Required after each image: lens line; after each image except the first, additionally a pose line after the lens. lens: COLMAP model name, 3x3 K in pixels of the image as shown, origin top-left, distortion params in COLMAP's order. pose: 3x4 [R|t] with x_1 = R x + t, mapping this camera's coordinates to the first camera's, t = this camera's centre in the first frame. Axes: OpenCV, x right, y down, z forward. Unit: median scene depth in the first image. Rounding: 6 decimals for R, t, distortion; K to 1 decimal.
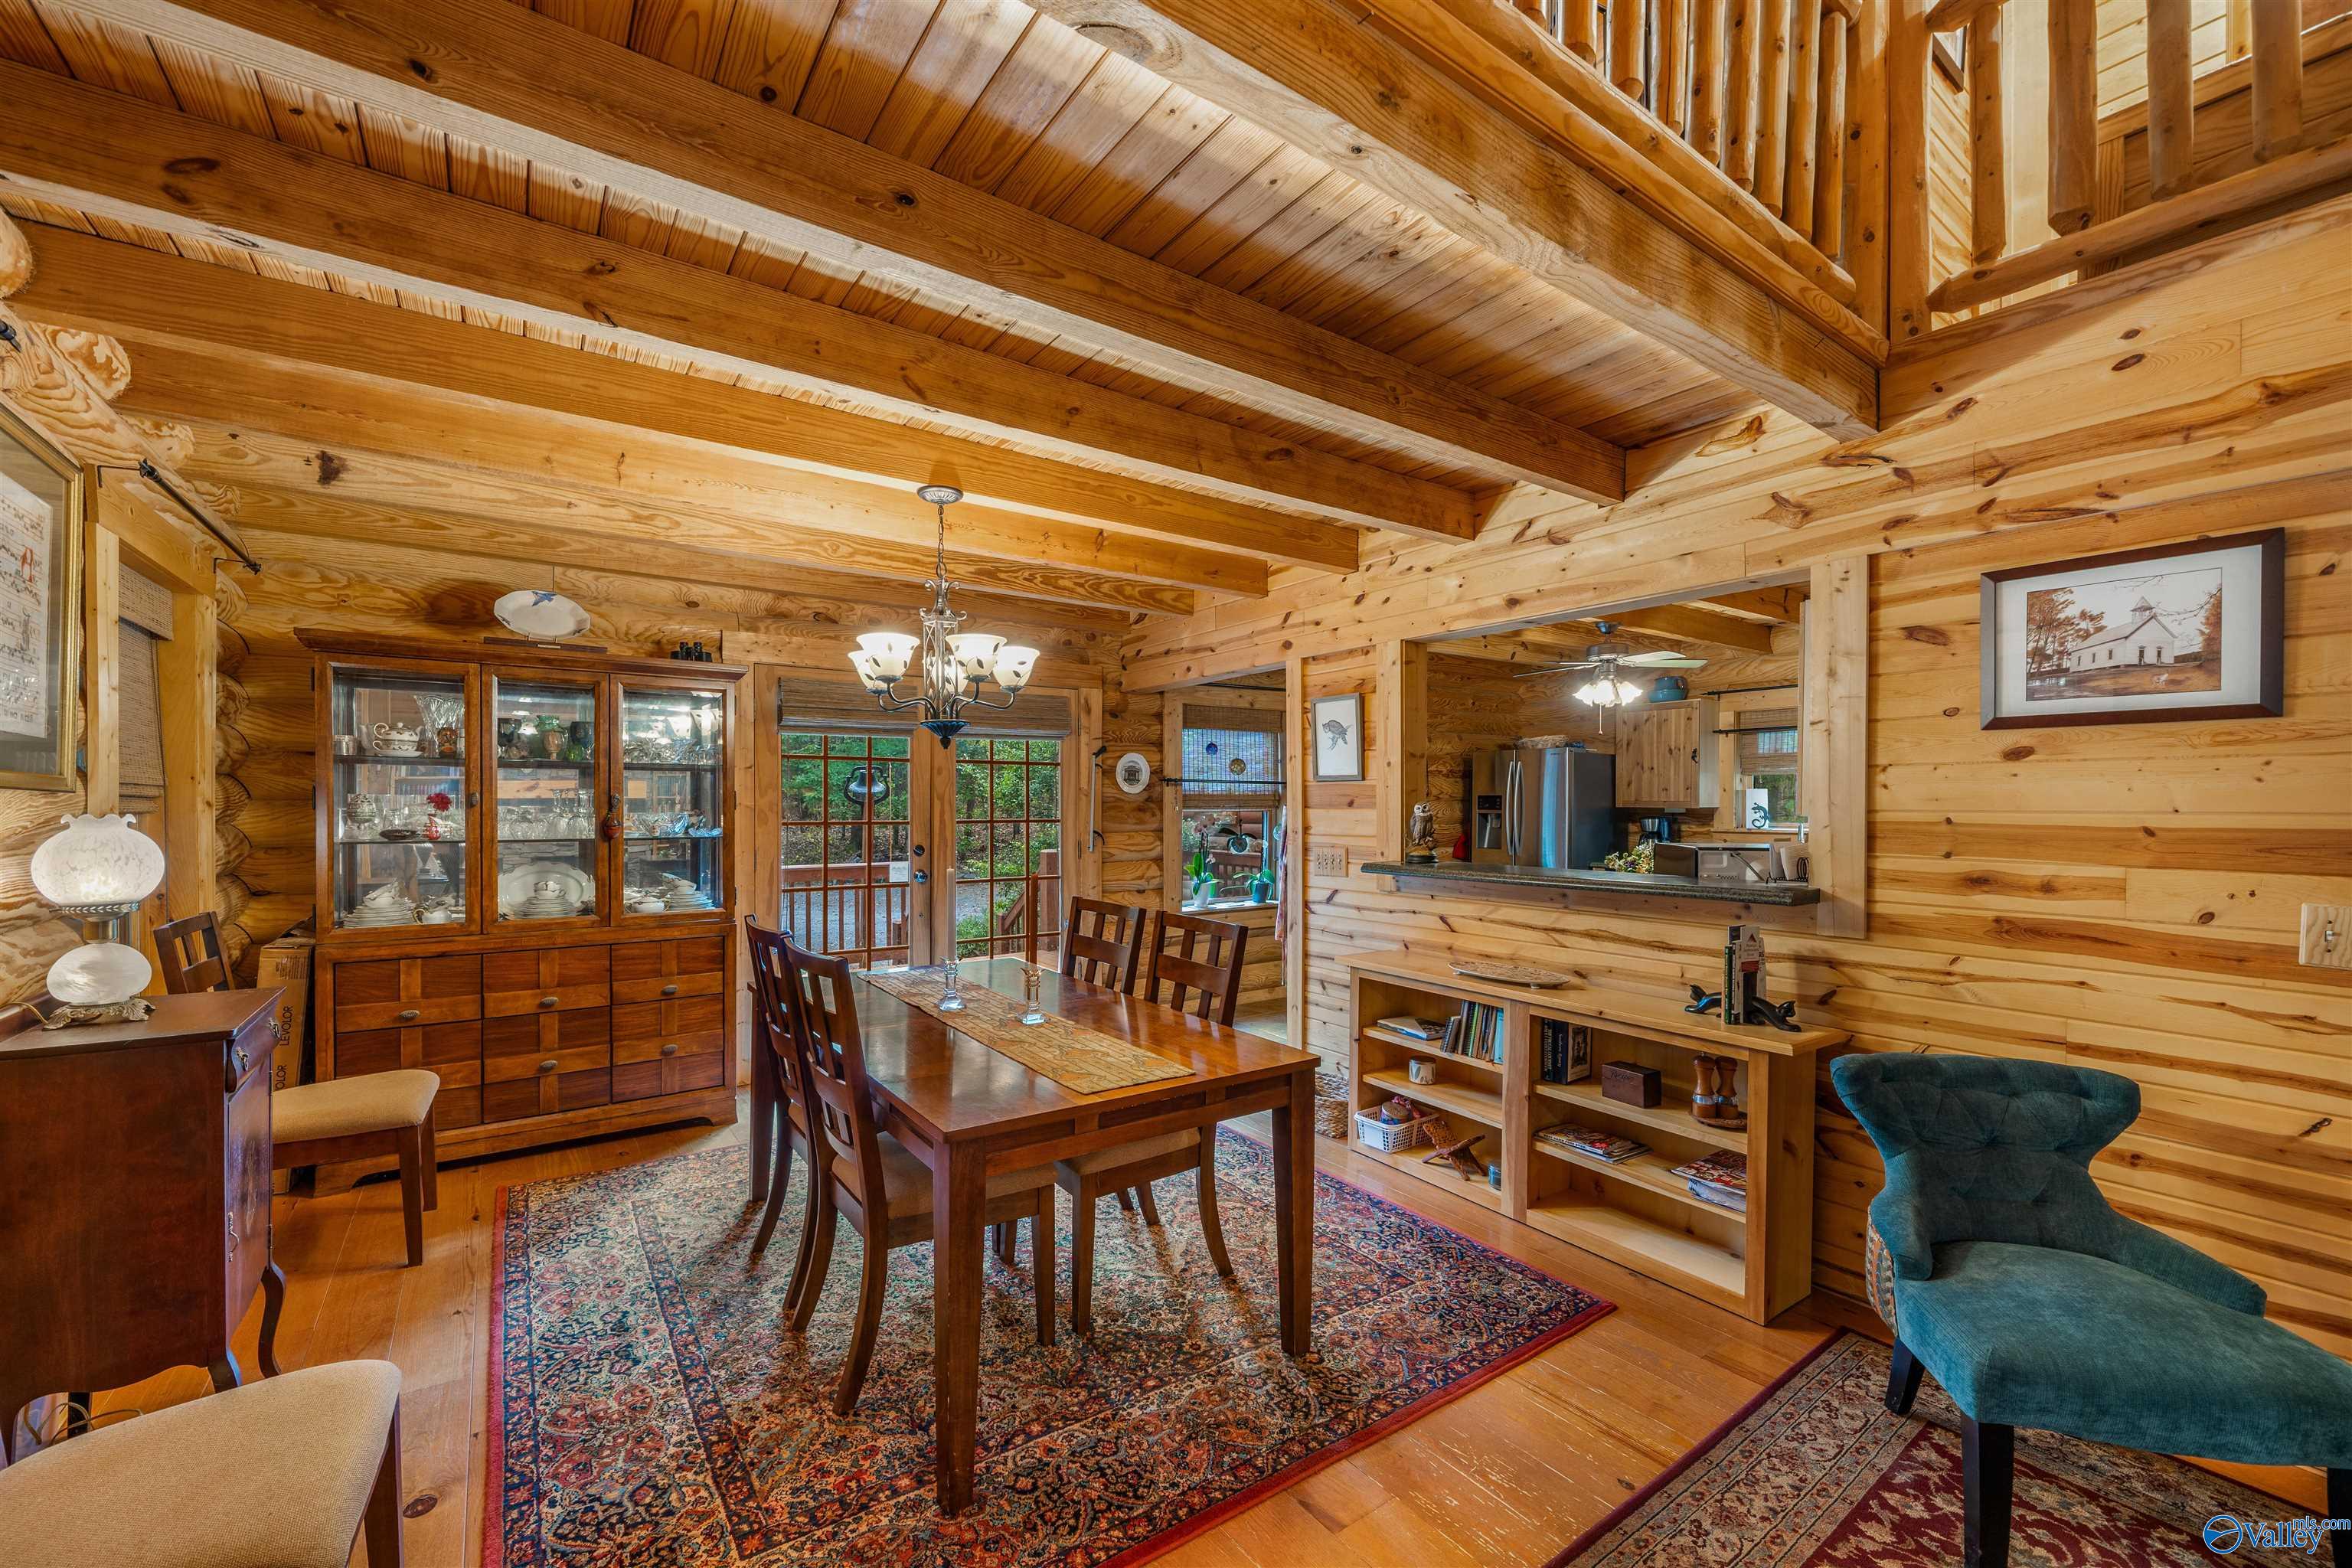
lens RADIAL K [[945.1, 0, 1161.8], [0, 945.1, 815.1], [0, 0, 1]] dist [-0.001839, 0.000070]
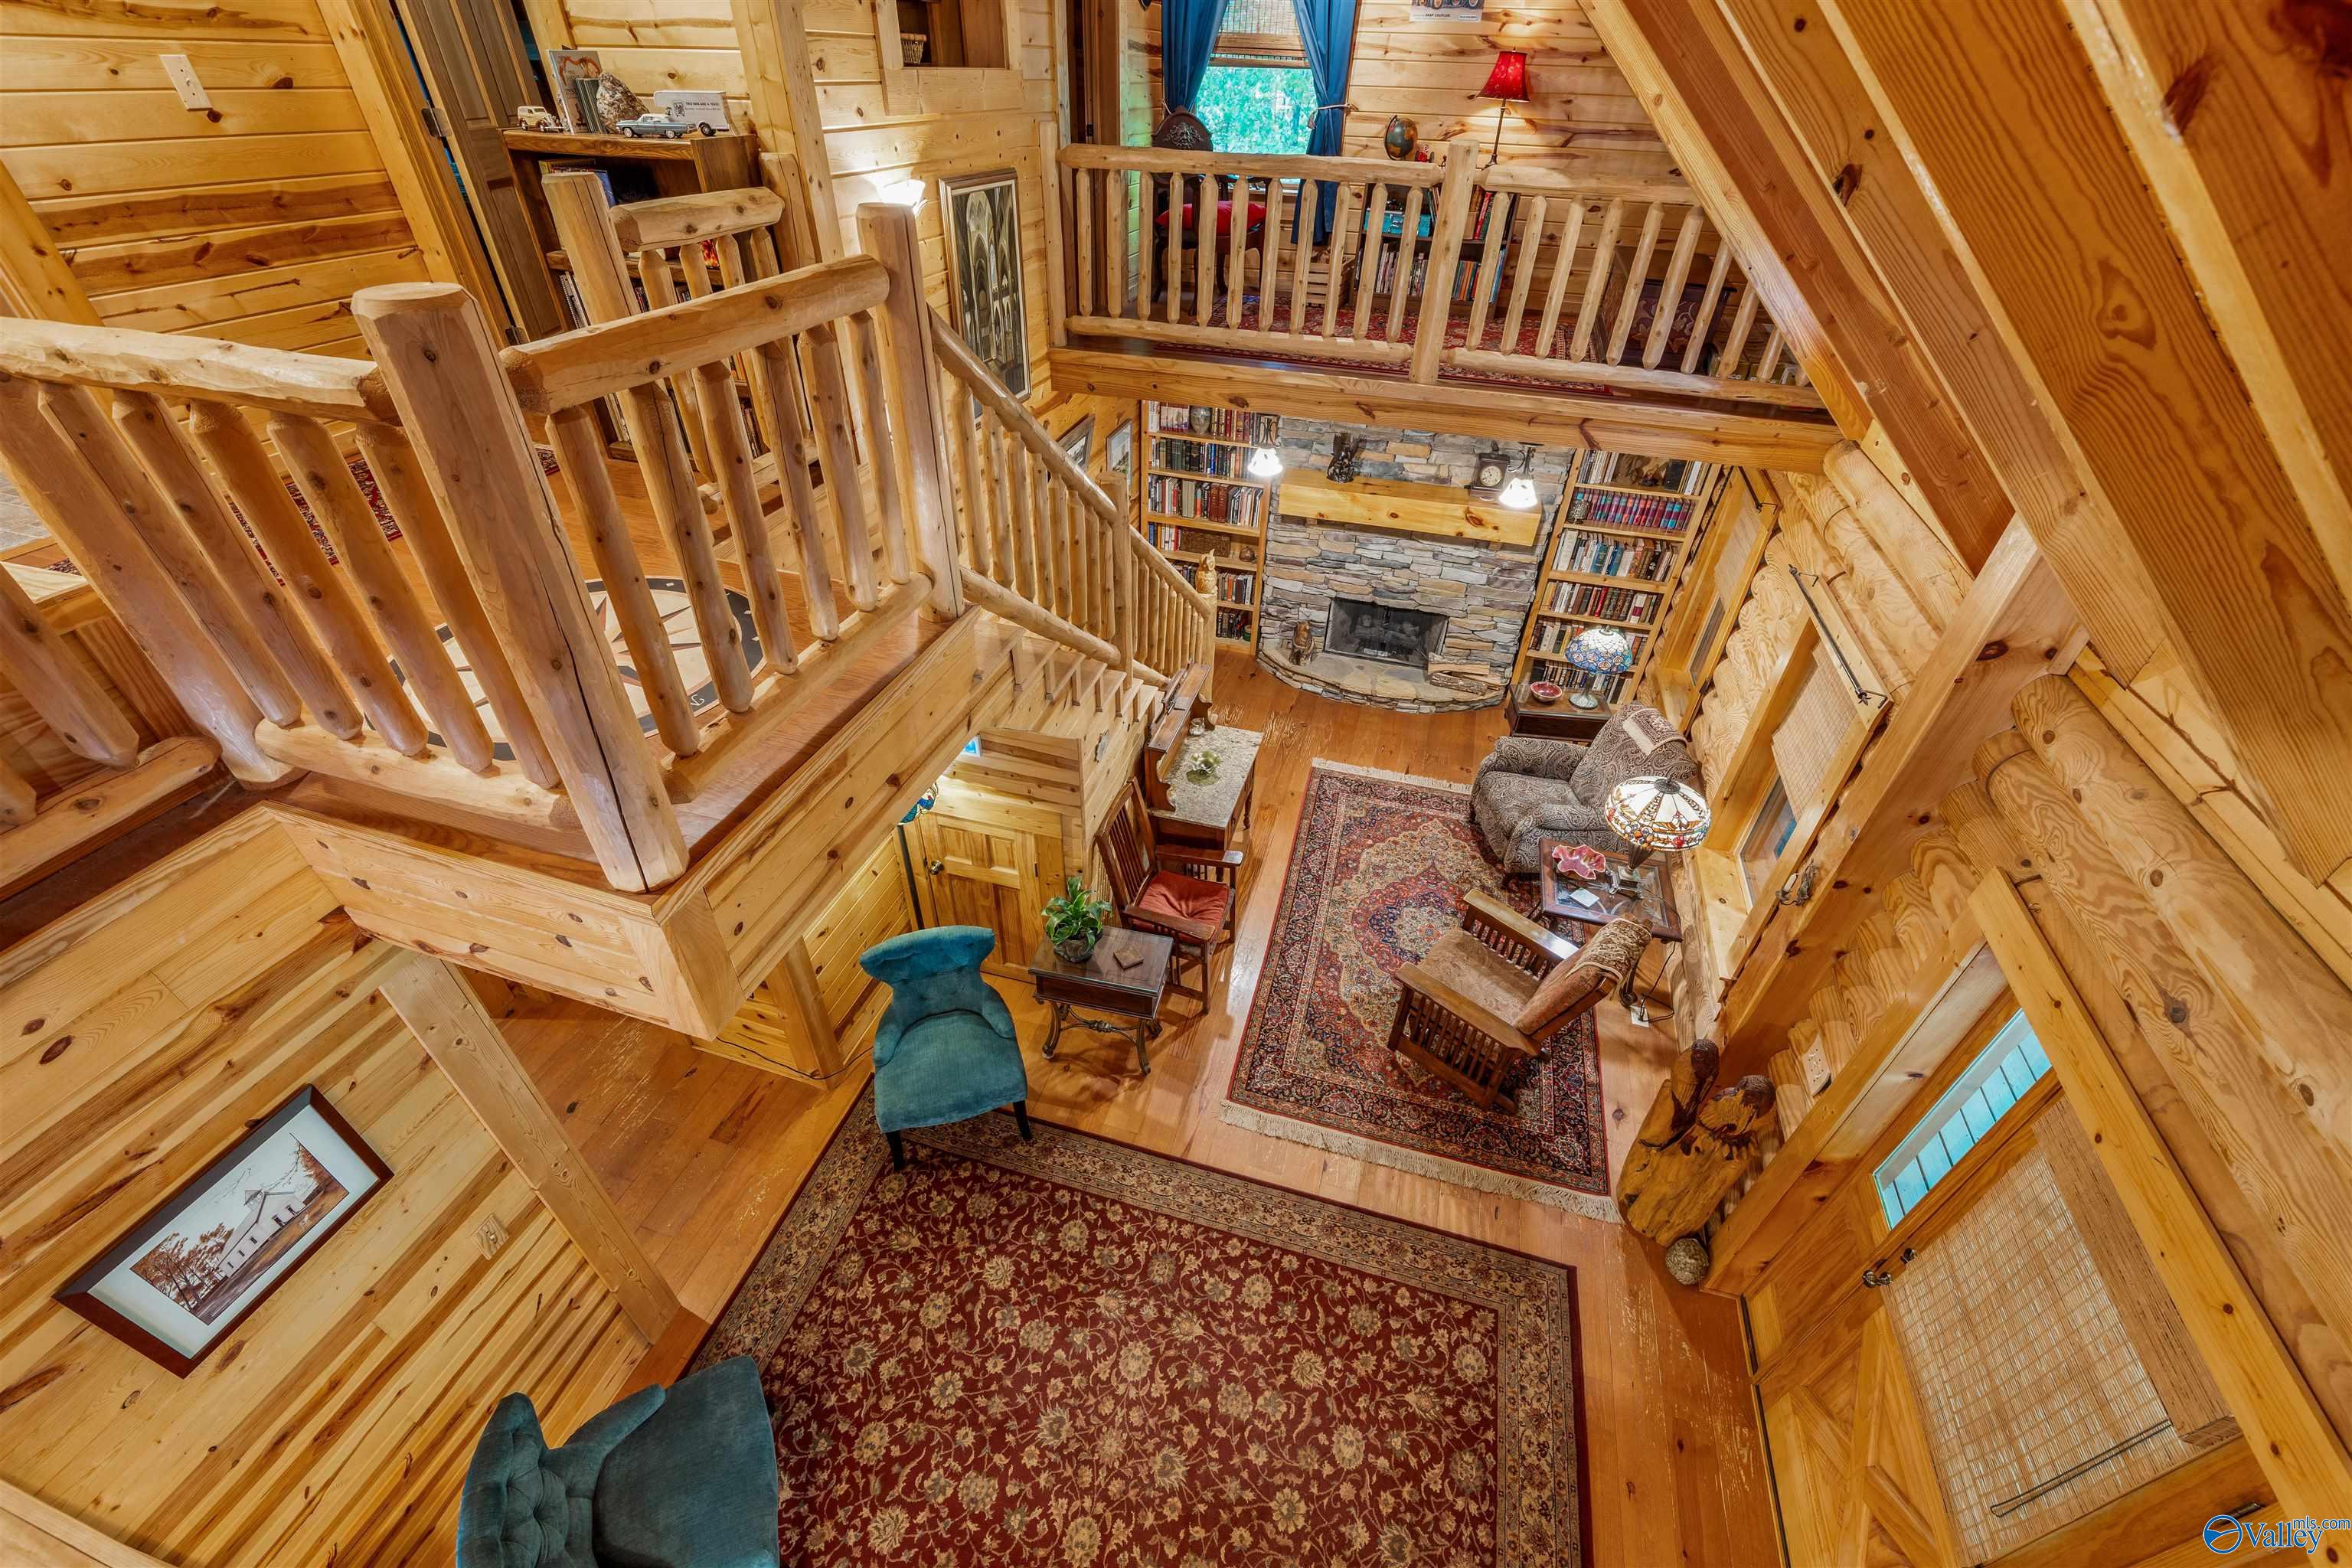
lens RADIAL K [[935.4, 0, 1168.3], [0, 935.4, 793.9], [0, 0, 1]] dist [-0.001195, -0.000092]
pose [[-0.614953, -0.497364, 0.611933, 0.074033], [-0.006763, 0.779307, 0.626605, -1.124859], [-0.788534, 0.381195, -0.482601, 0.547696]]
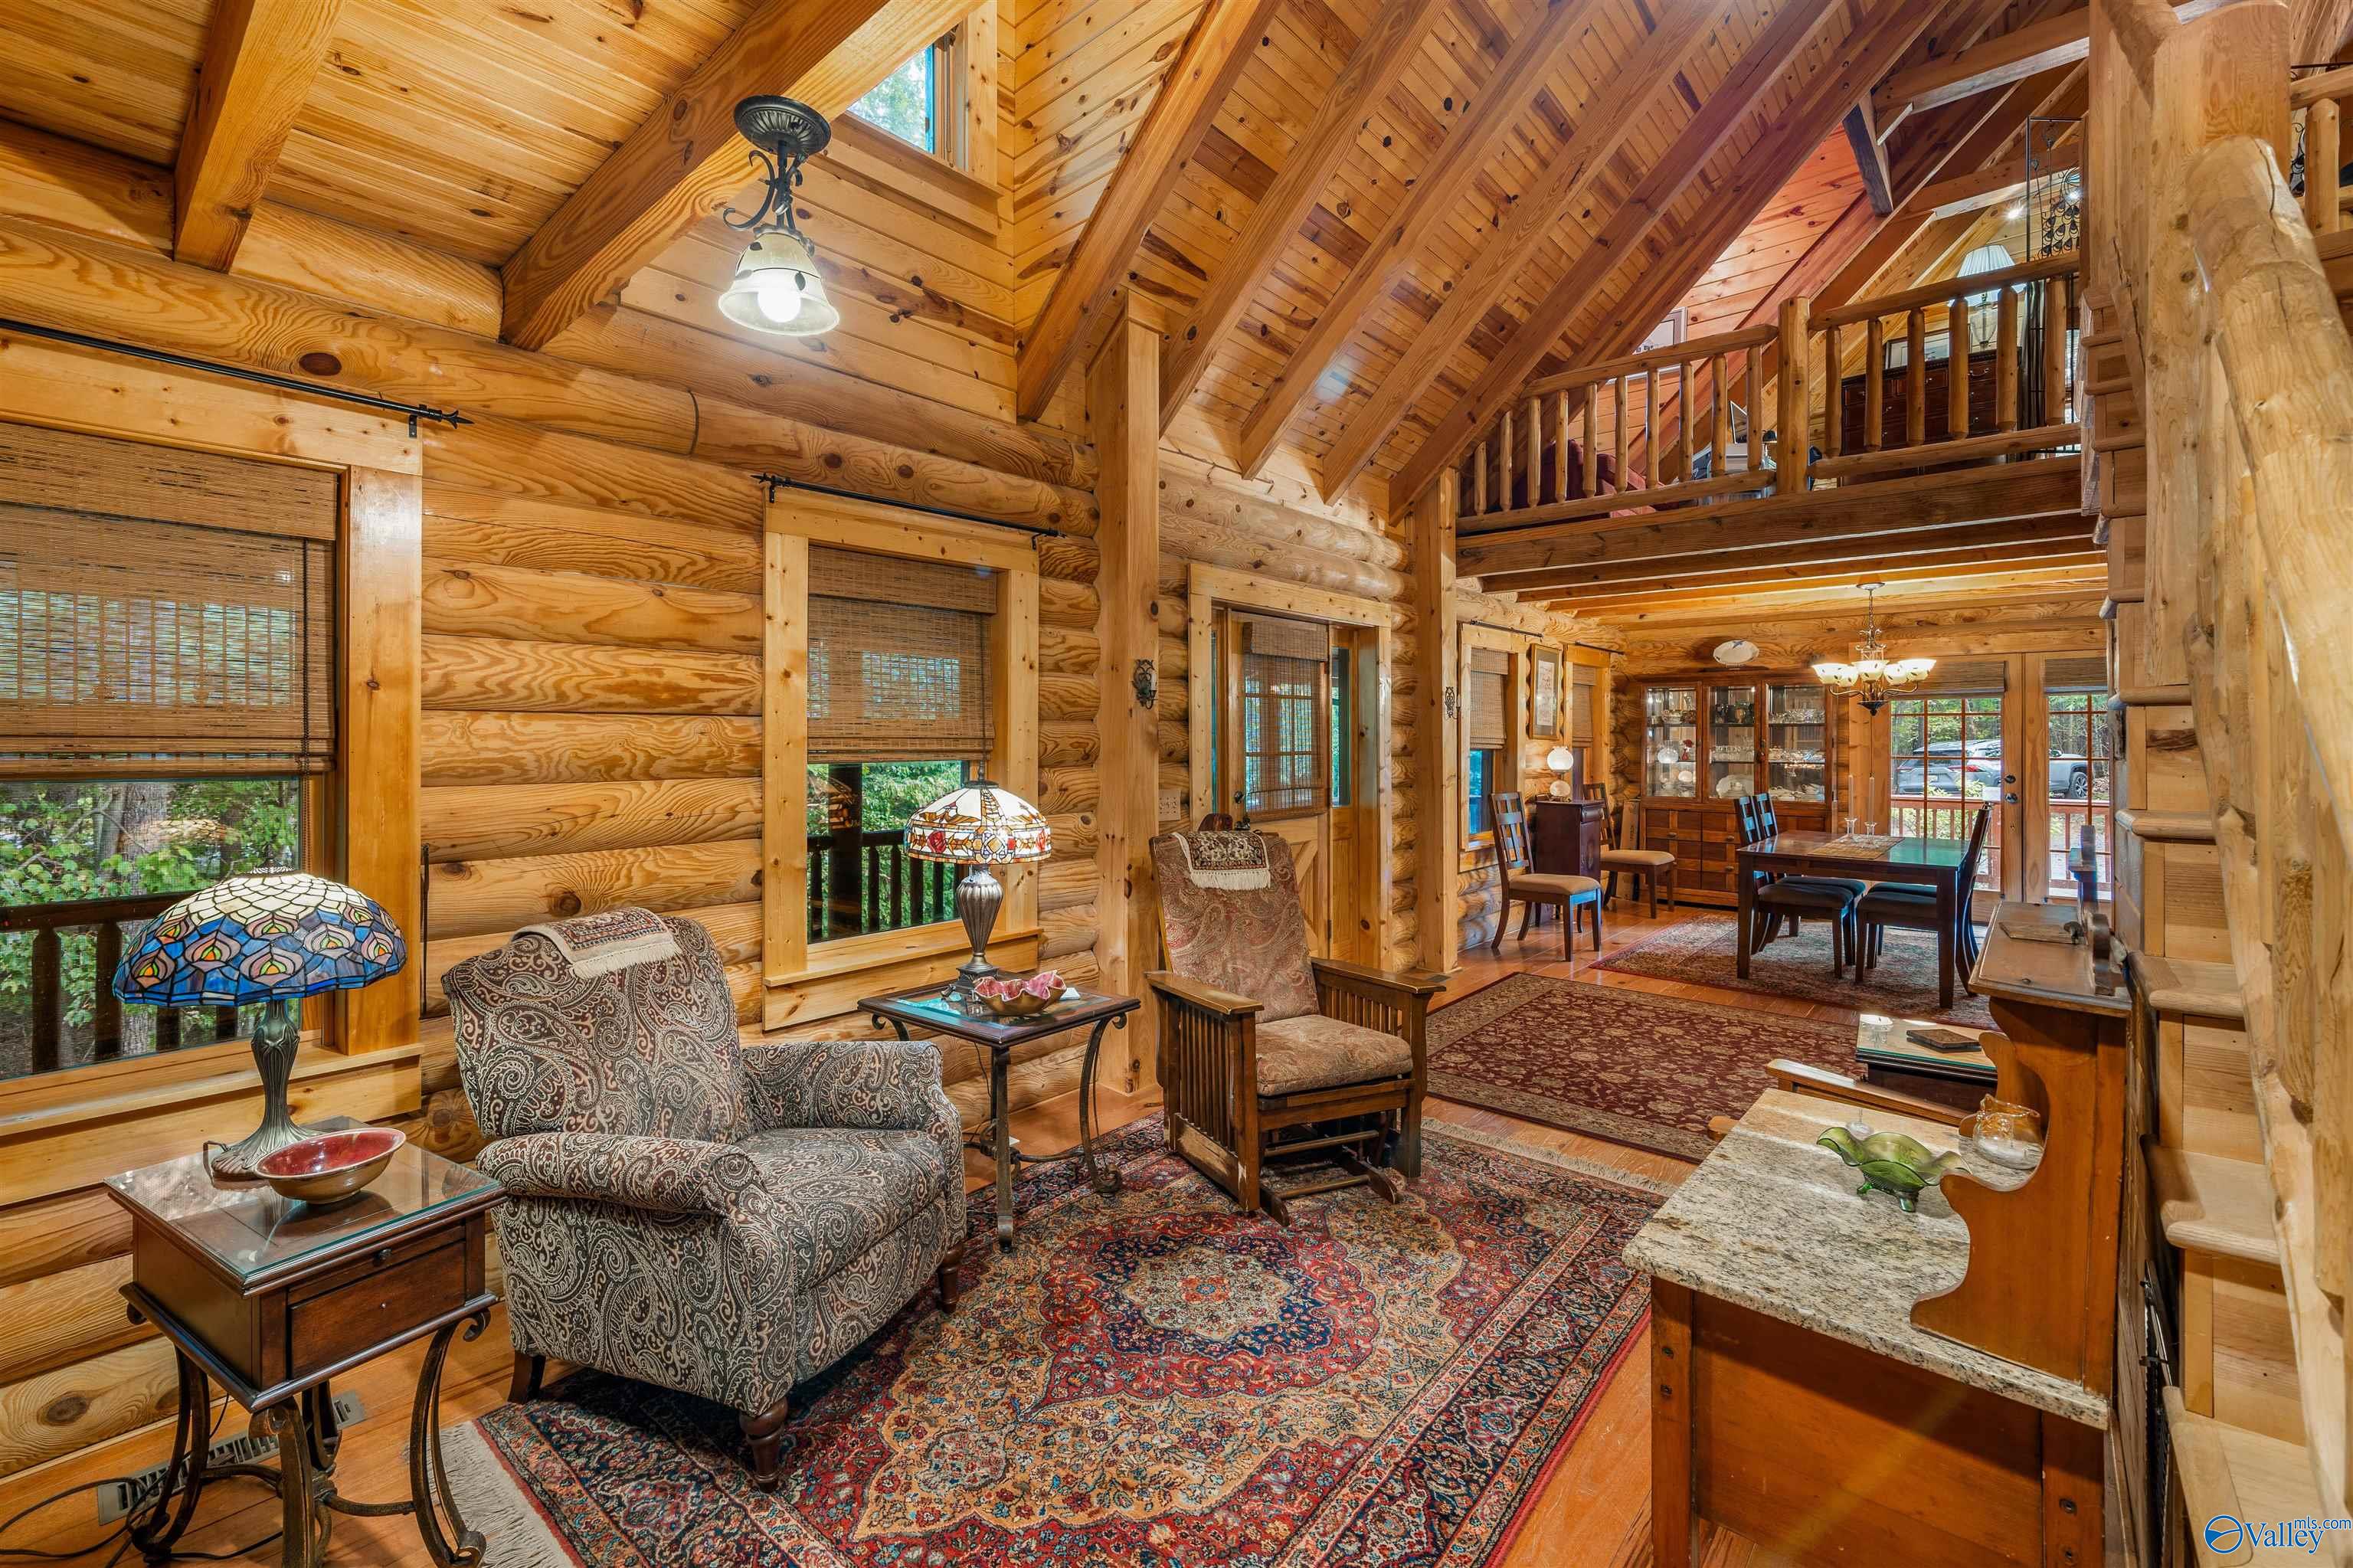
lens RADIAL K [[1016.8, 0, 1108.2], [0, 1016.8, 739.5], [0, 0, 1]] dist [-0.001248, -0.000023]
pose [[0.213205, -0.003669, -0.977001, 2.059156], [-0.017138, 0.999825, -0.007494, 0.029628], [0.976857, 0.018342, 0.213105, -1.364470]]
